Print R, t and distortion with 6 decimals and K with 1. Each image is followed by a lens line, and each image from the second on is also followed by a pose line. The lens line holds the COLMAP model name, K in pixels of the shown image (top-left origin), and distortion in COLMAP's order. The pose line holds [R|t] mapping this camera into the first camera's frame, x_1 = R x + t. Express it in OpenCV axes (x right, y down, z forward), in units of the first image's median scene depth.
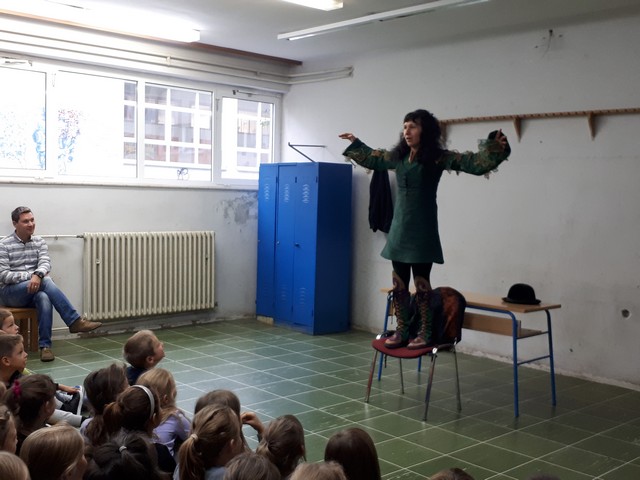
lens RADIAL K [[755.3, 0, 317.5], [0, 755.3, 249.6], [0, 0, 1]] dist [0.243010, -0.742550]
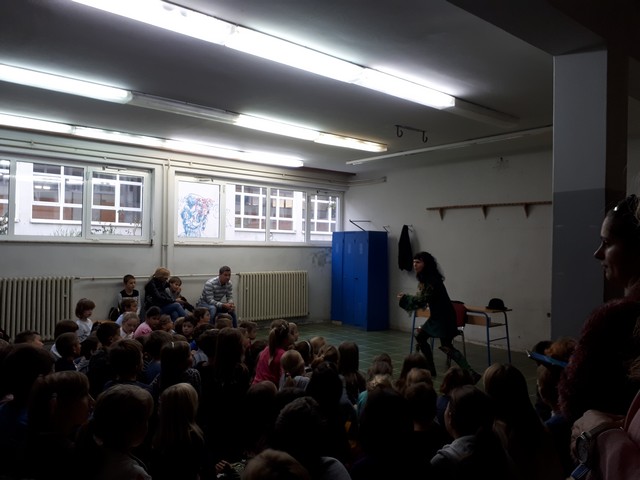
lens RADIAL K [[519.6, 0, 317.3], [0, 519.6, 248.0], [0, 0, 1]] dist [0.153194, -0.319063]
pose [[0.998780, -0.011076, -0.048126, -0.058298], [0.007652, 0.997466, -0.070737, 0.008105], [0.048788, 0.070283, 0.996333, -0.196181]]
